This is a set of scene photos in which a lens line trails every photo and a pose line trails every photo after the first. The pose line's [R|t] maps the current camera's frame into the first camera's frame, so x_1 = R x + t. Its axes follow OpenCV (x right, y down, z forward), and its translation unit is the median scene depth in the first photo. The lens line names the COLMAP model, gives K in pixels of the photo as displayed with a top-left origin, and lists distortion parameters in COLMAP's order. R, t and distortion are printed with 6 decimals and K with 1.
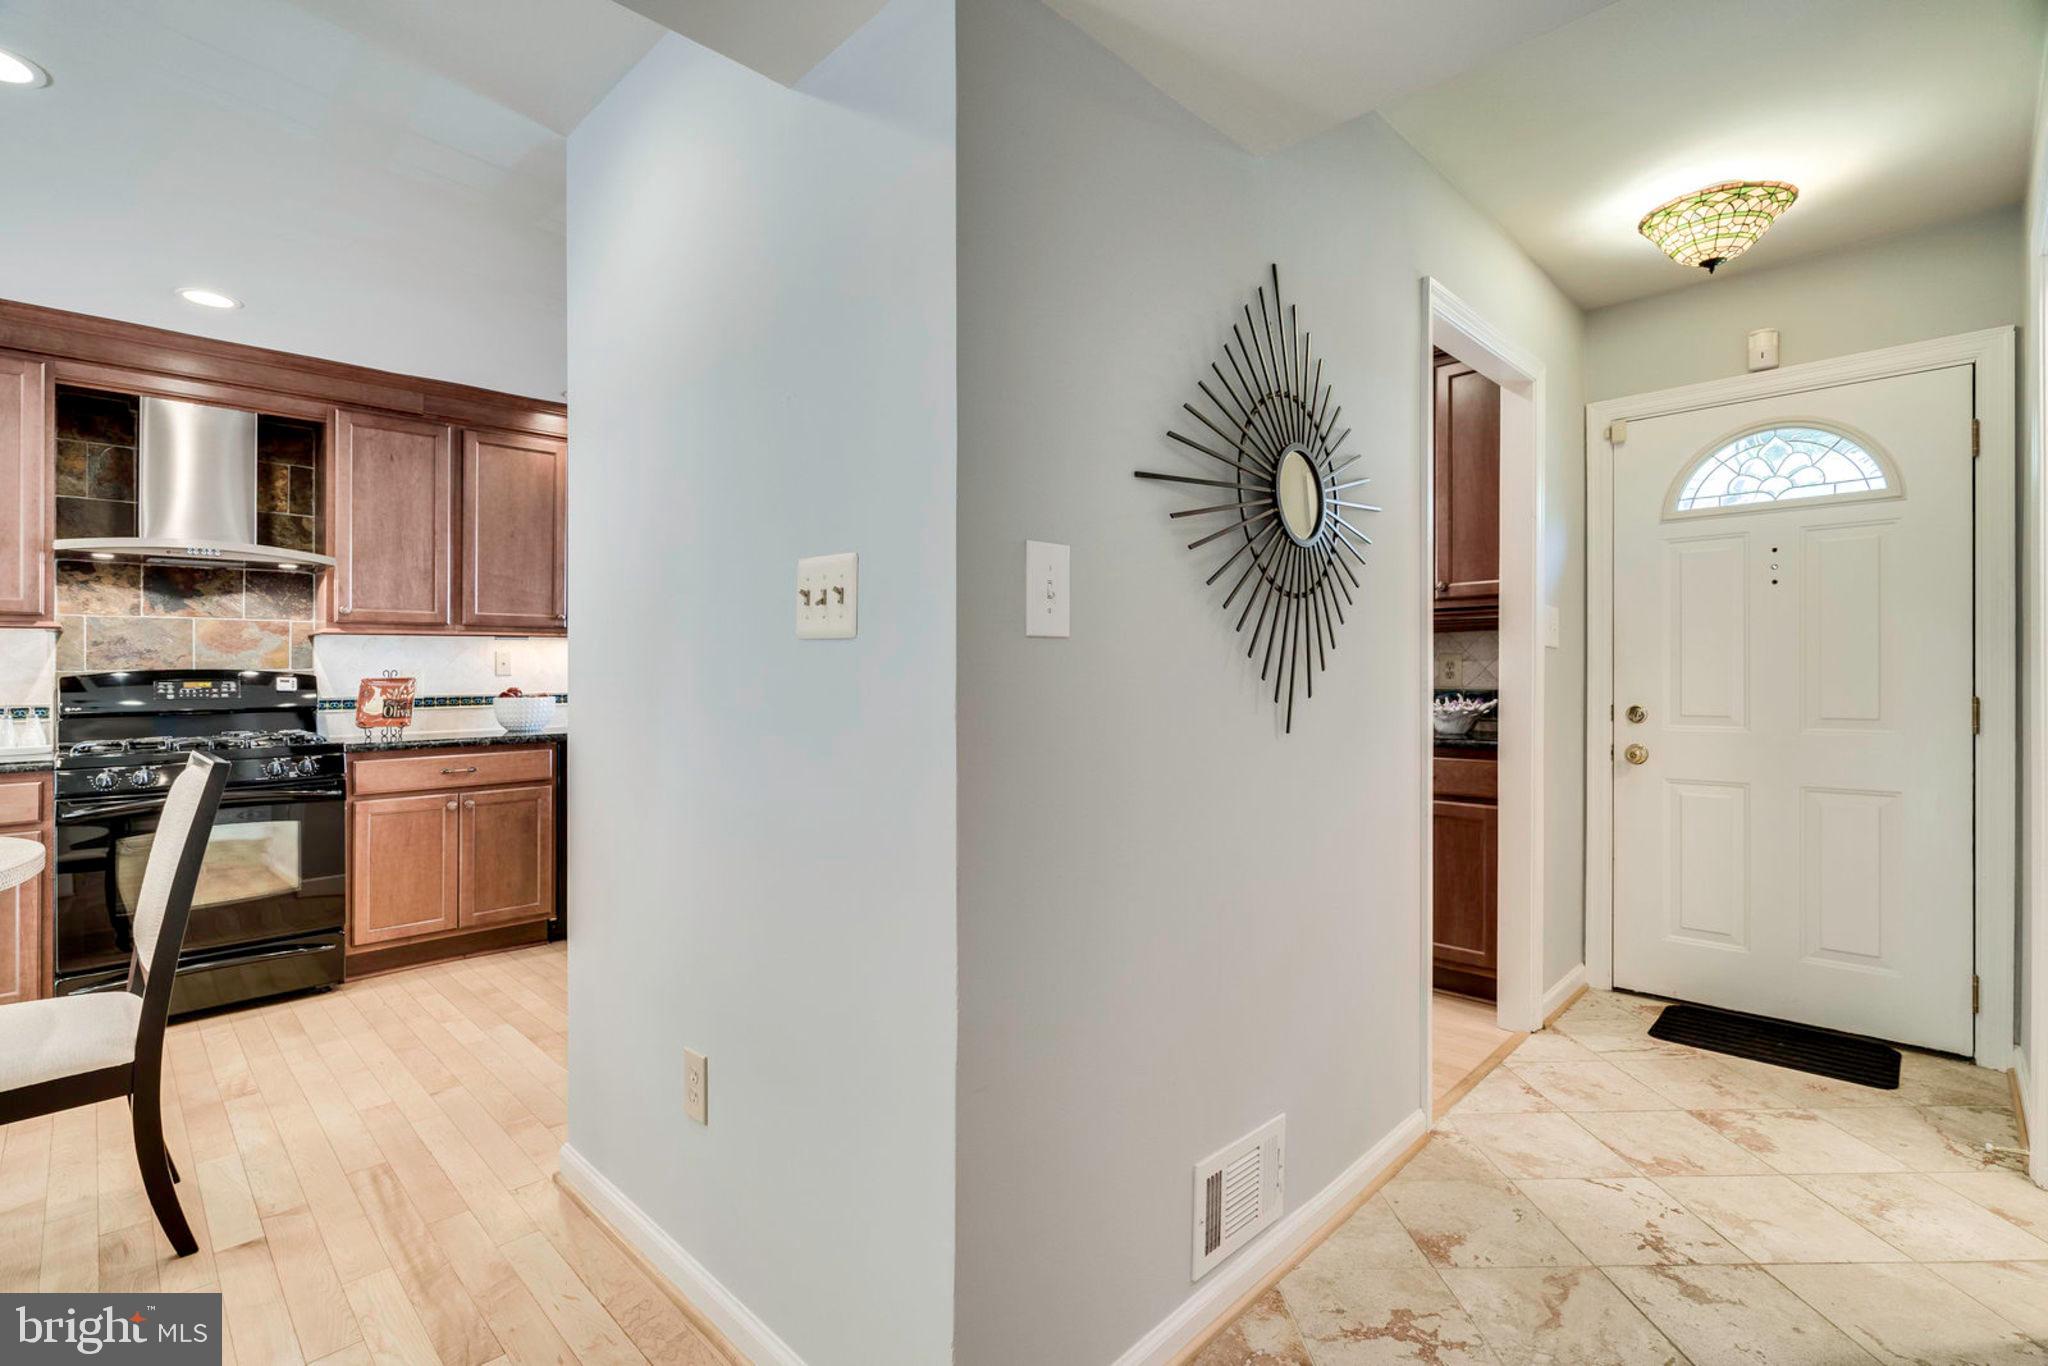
lens RADIAL K [[950.4, 0, 1013.1], [0, 950.4, 684.3], [0, 0, 1]] dist [-0.001993, -0.000082]
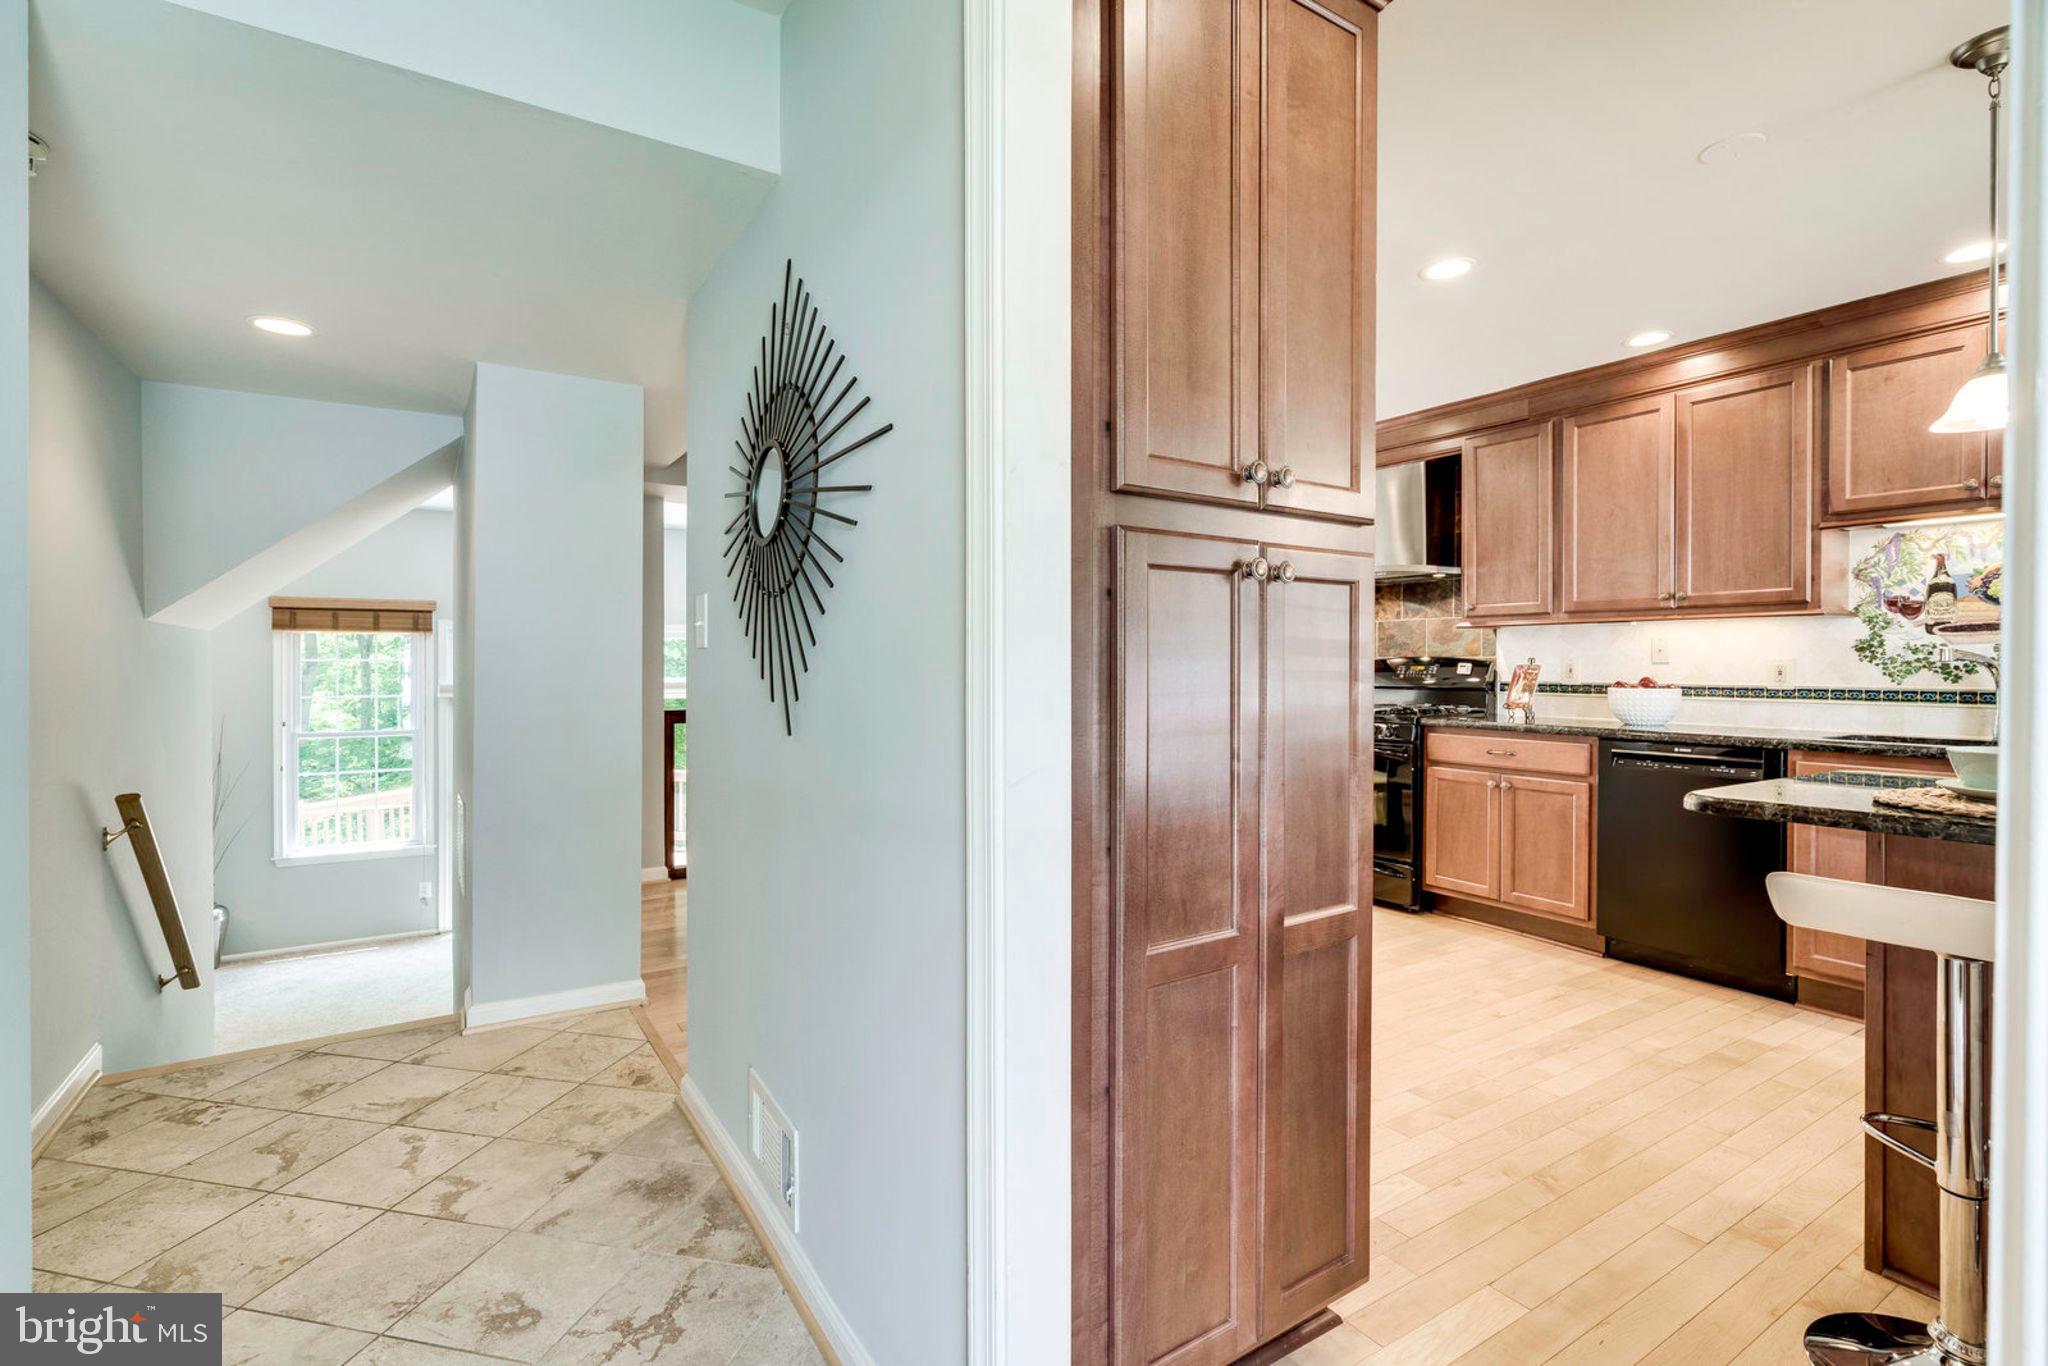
lens RADIAL K [[950.4, 0, 1013.1], [0, 950.4, 684.3], [0, 0, 1]] dist [-0.001993, -0.000082]
pose [[-0.236471, 0.033665, -0.971055, 0.569076], [-0.008804, 0.999284, 0.036788, -0.020172], [0.971599, 0.017248, -0.236005, 0.707347]]
